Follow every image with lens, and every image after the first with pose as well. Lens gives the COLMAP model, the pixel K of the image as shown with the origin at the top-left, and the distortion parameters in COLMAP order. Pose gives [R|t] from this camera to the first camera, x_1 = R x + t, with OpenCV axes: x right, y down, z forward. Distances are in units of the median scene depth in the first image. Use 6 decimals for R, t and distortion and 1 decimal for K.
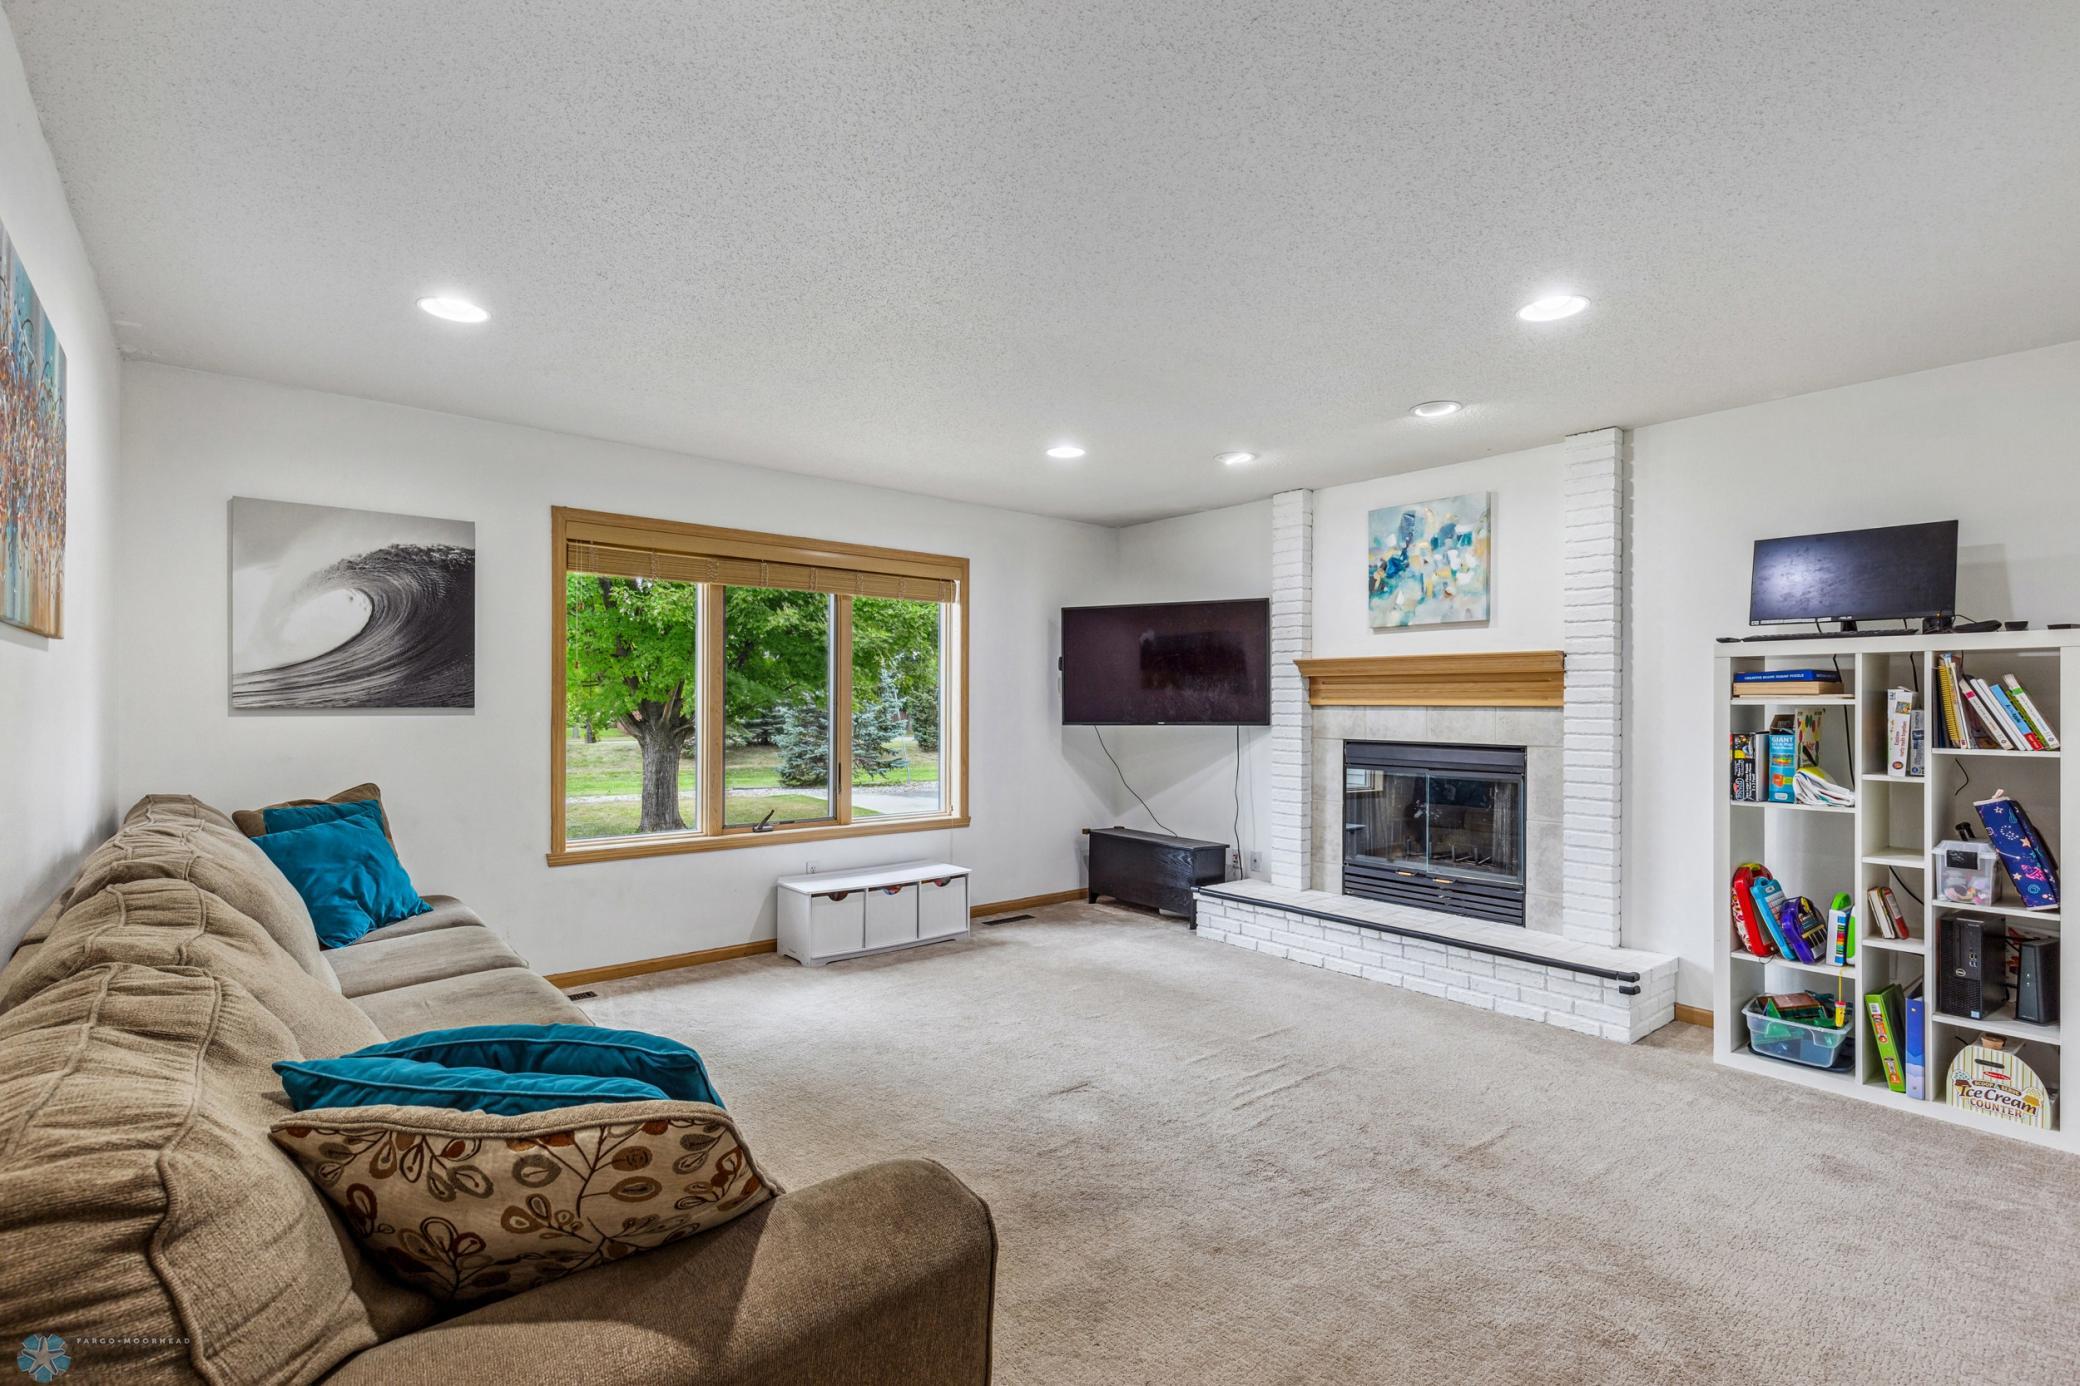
lens RADIAL K [[960.1, 0, 1031.5], [0, 960.1, 691.0], [0, 0, 1]] dist [-0.001326, -0.000083]
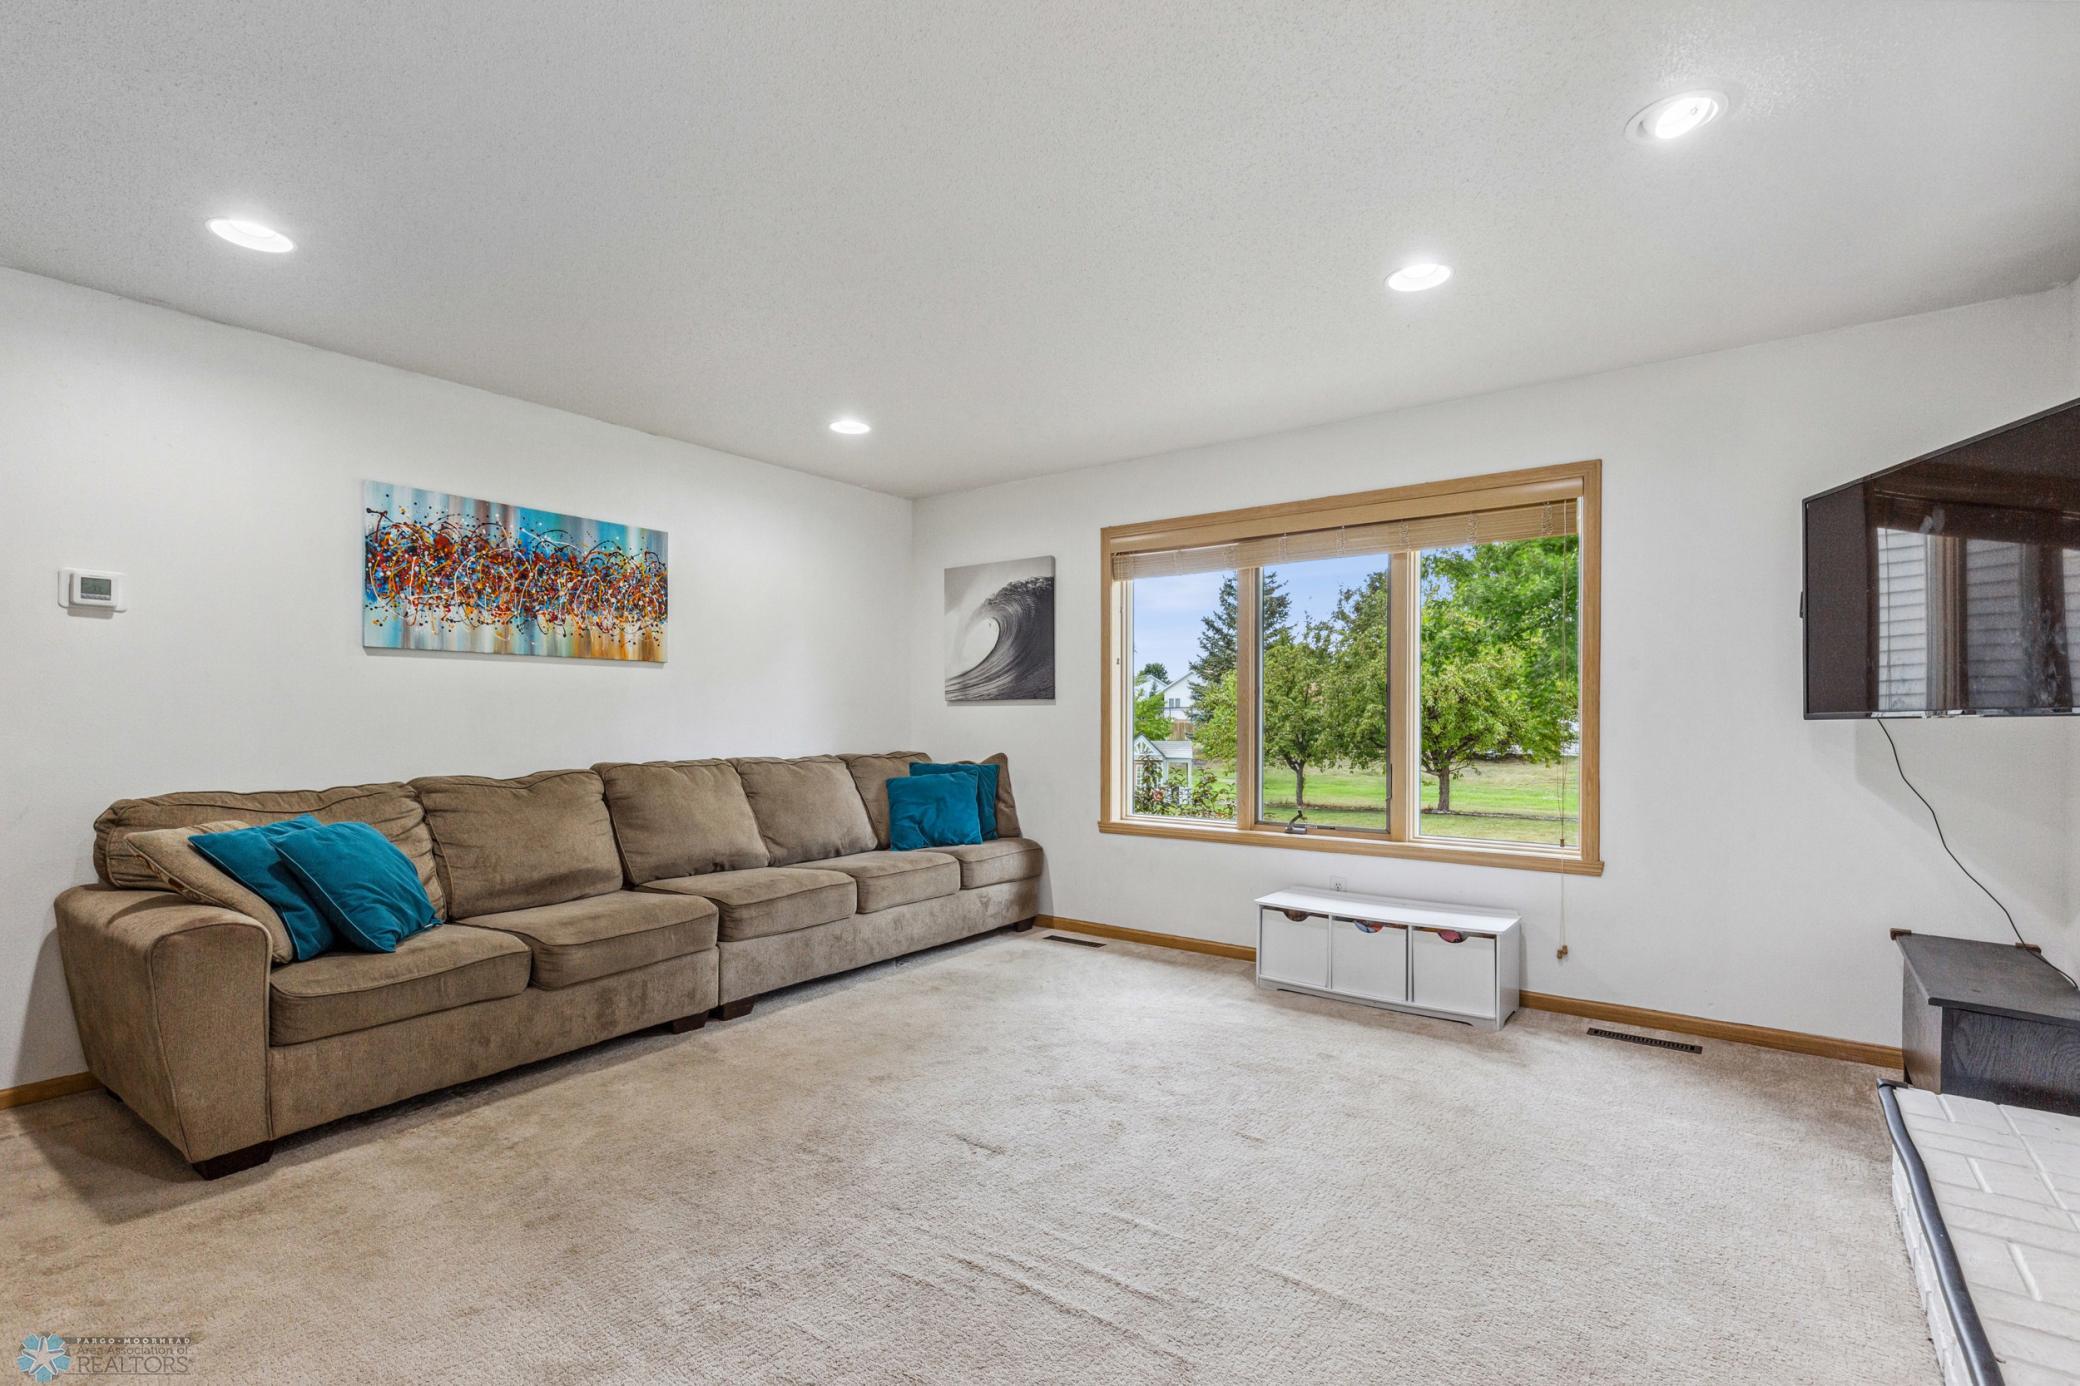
lens RADIAL K [[960.1, 0, 1034.5], [0, 960.1, 713.3], [0, 0, 1]] dist [-0.001326, -0.000083]
pose [[0.234142, -0.007321, -0.972175, 0.895109], [0.012283, 0.999914, -0.004572, 0.056158], [0.972125, -0.010871, 0.234212, 0.907874]]
